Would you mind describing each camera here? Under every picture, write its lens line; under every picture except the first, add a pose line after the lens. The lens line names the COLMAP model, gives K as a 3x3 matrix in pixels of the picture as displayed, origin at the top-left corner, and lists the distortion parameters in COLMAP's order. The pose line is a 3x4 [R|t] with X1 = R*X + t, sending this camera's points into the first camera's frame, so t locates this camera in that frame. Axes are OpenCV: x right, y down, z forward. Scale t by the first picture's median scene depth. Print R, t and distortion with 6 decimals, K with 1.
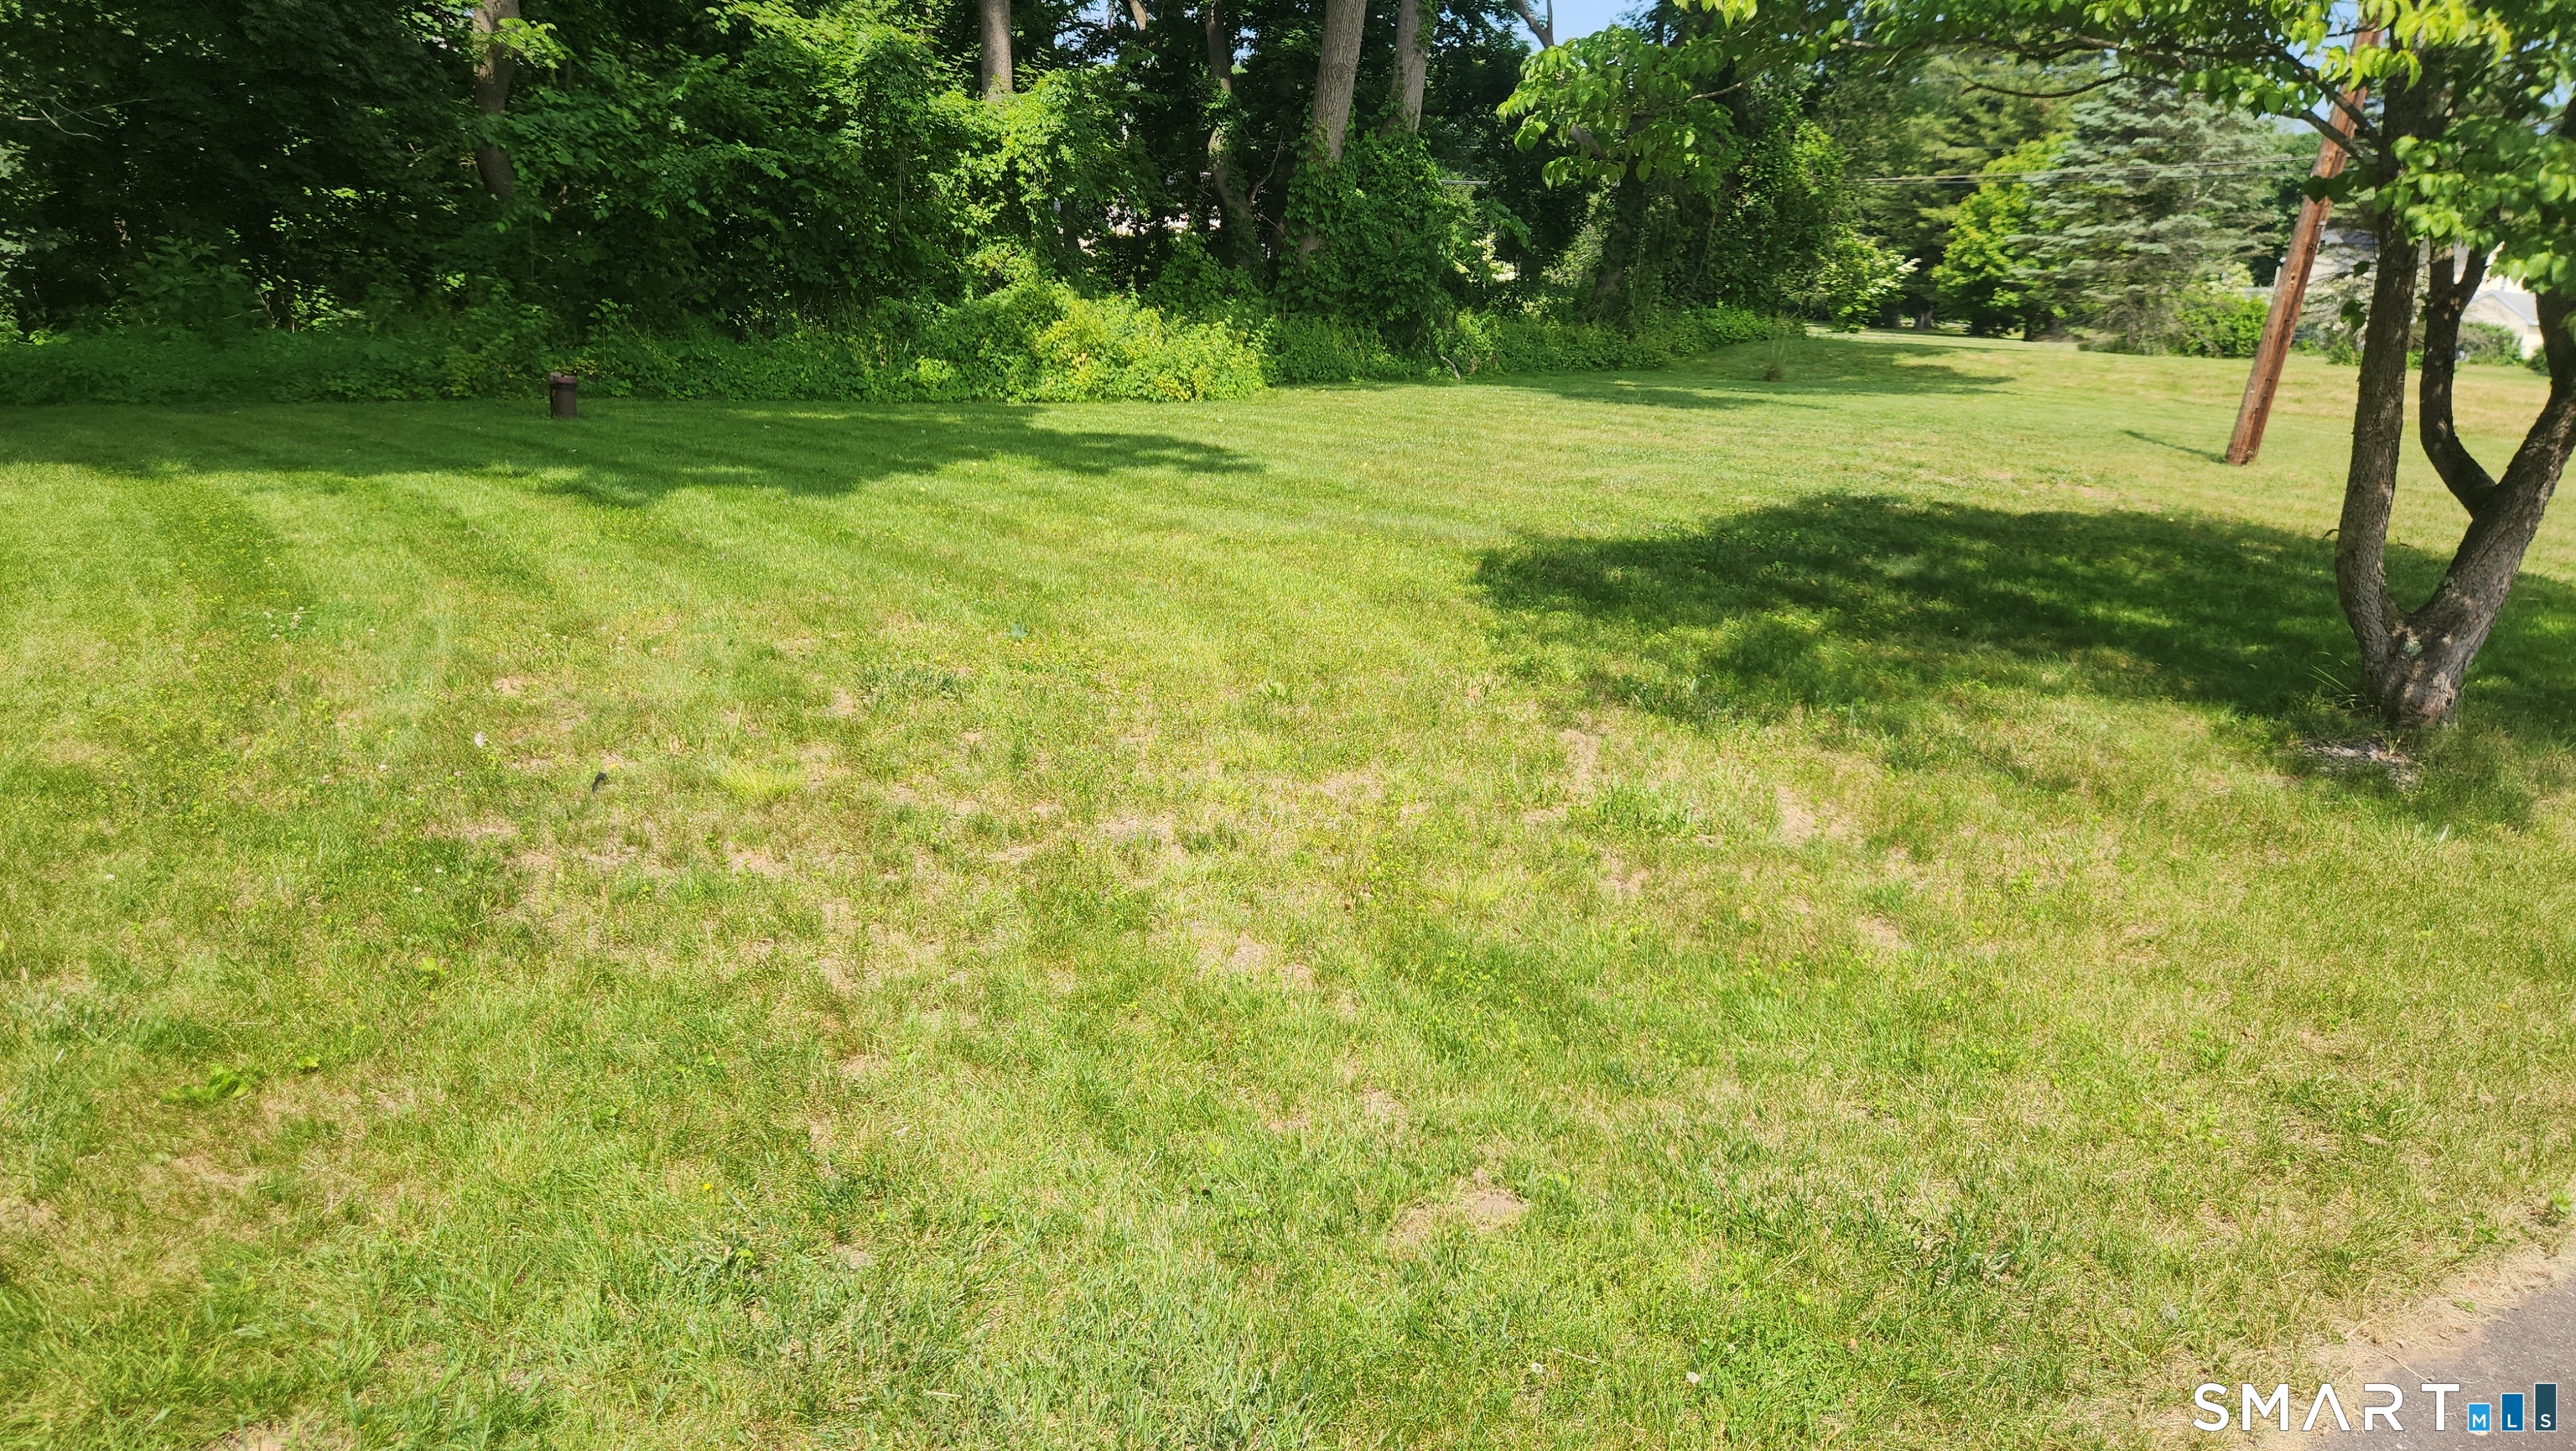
lens RADIAL K [[1735.0, 0, 1275.7], [0, 1735.0, 762.0], [0, 0, 1]] dist [0.077090, -0.077608]
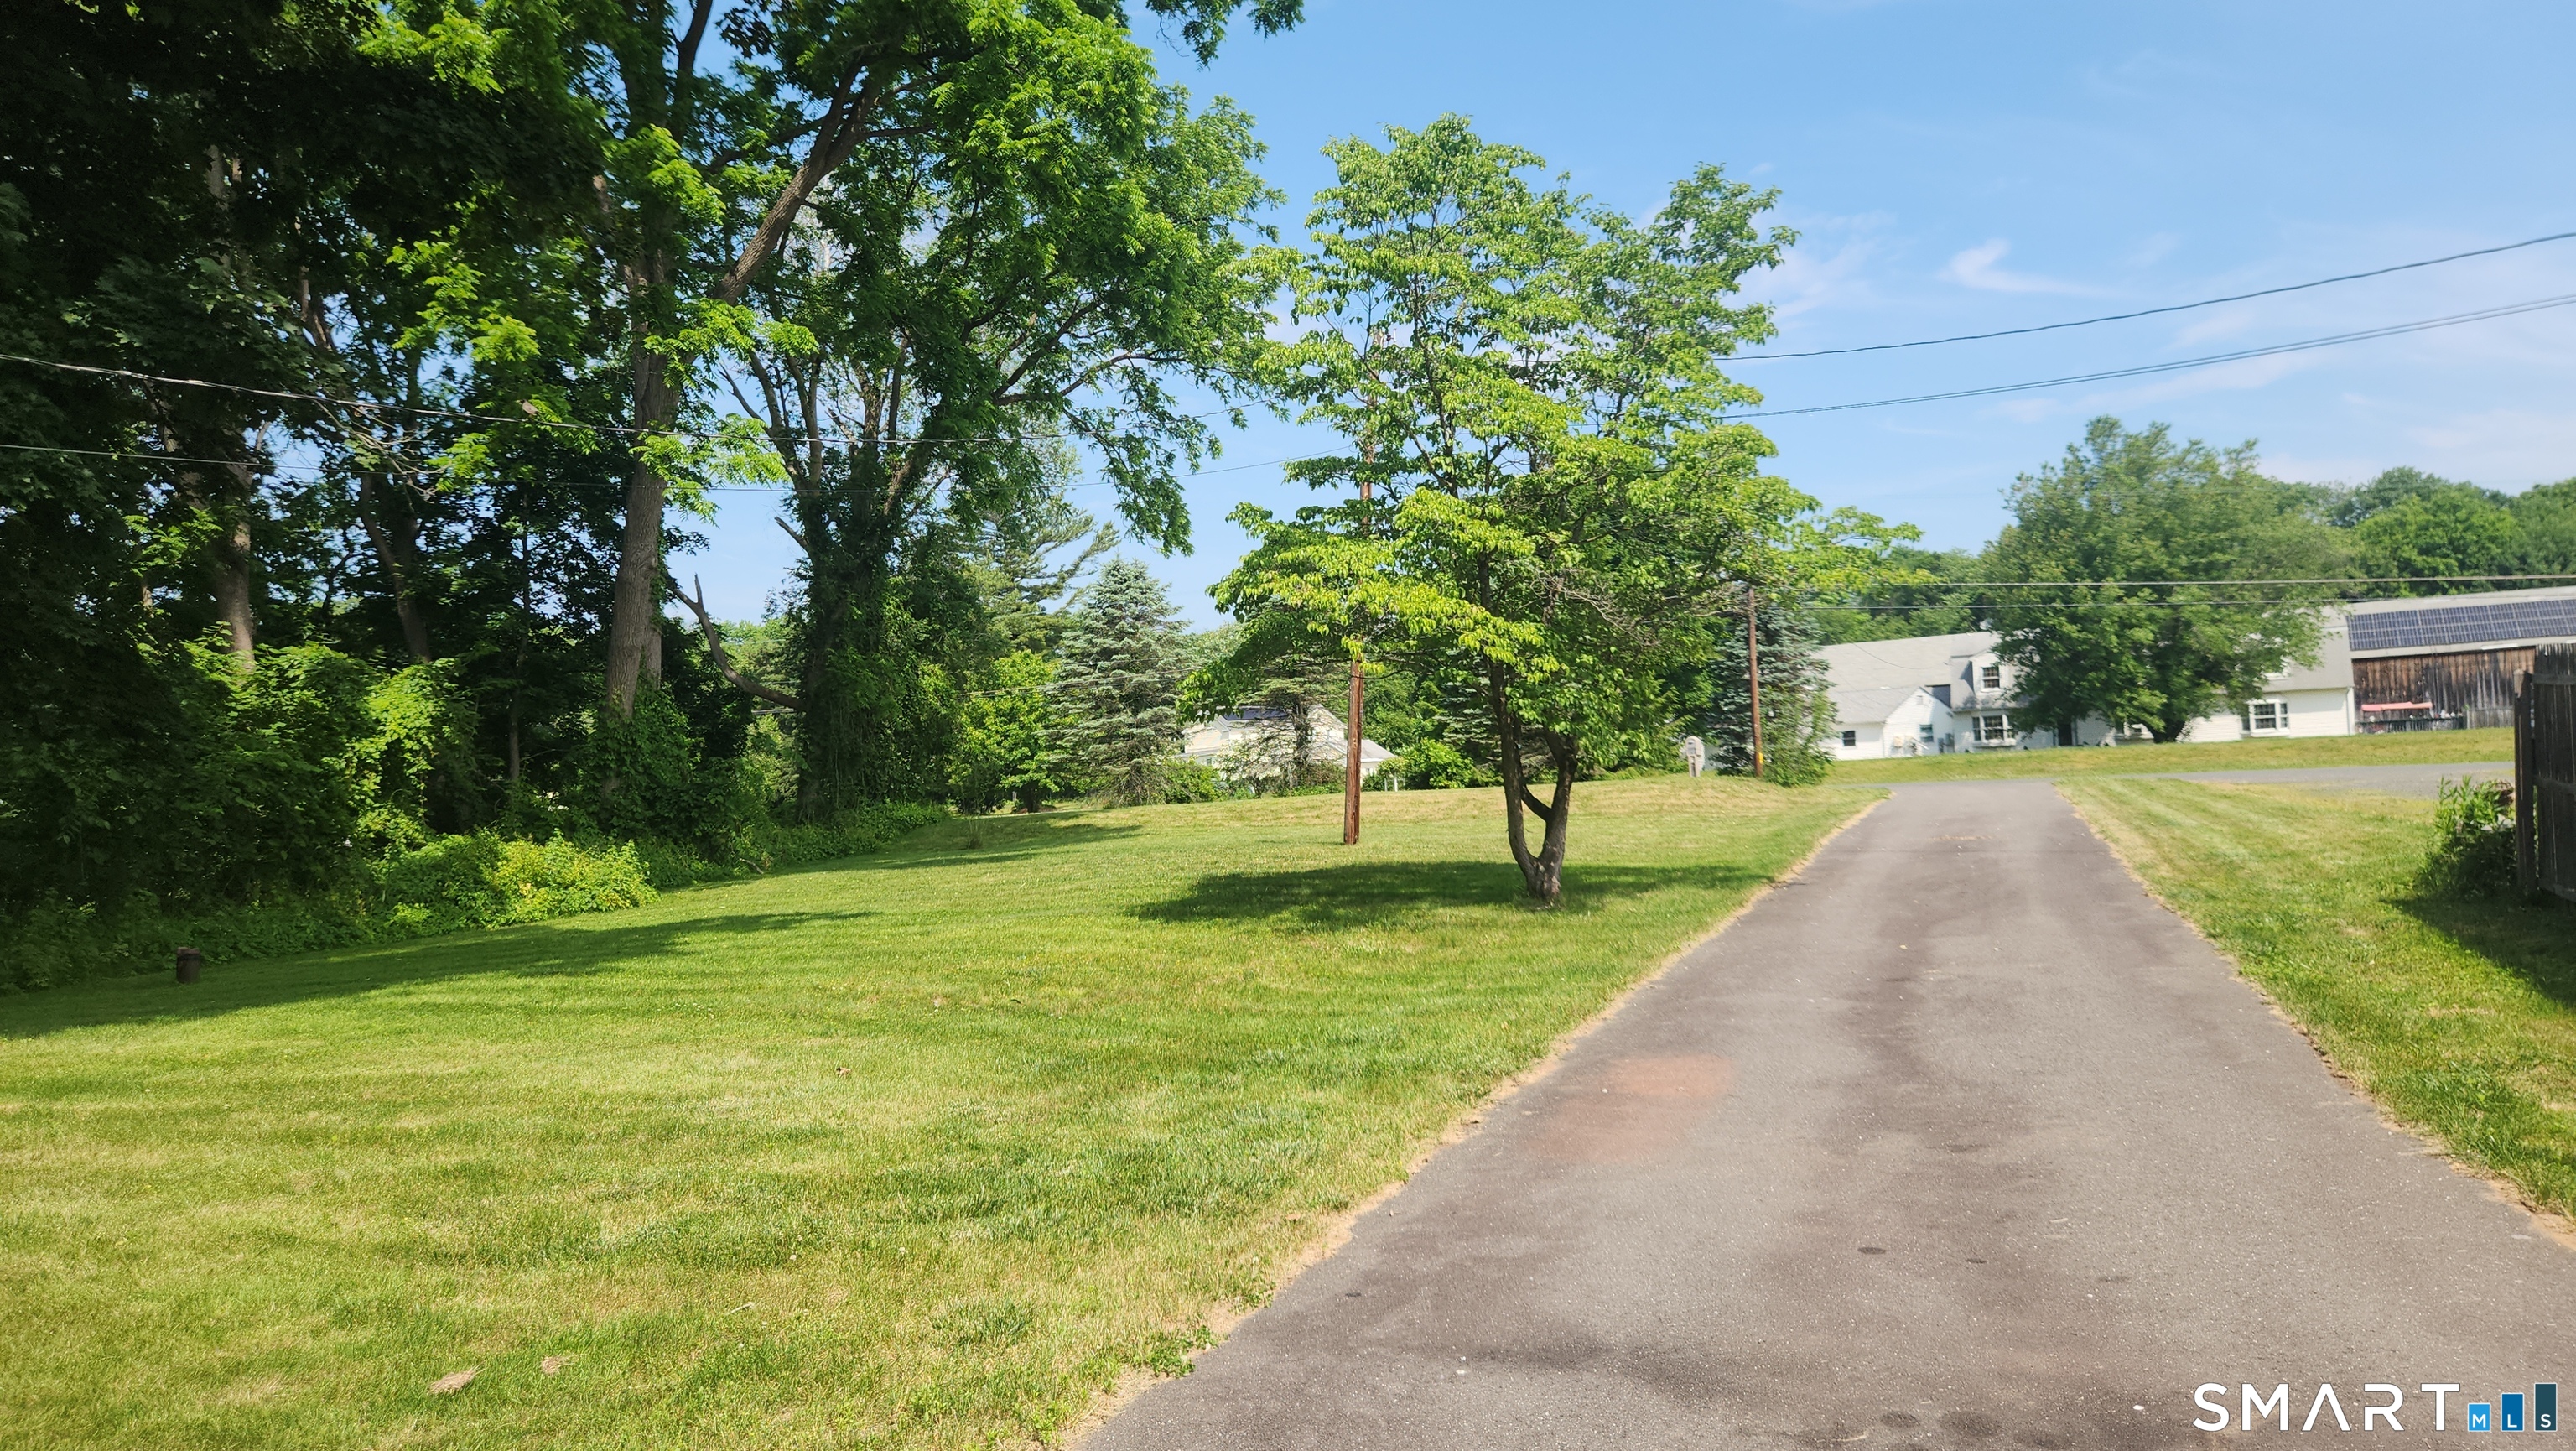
lens RADIAL K [[1735.0, 0, 1275.7], [0, 1735.0, 762.0], [0, 0, 1]] dist [0.077090, -0.077608]
pose [[0.835001, -0.096126, 0.541786, -0.206699], [0.242925, 0.947872, -0.206221, 0.040436], [-0.493721, 0.303808, 0.814826, -0.176058]]
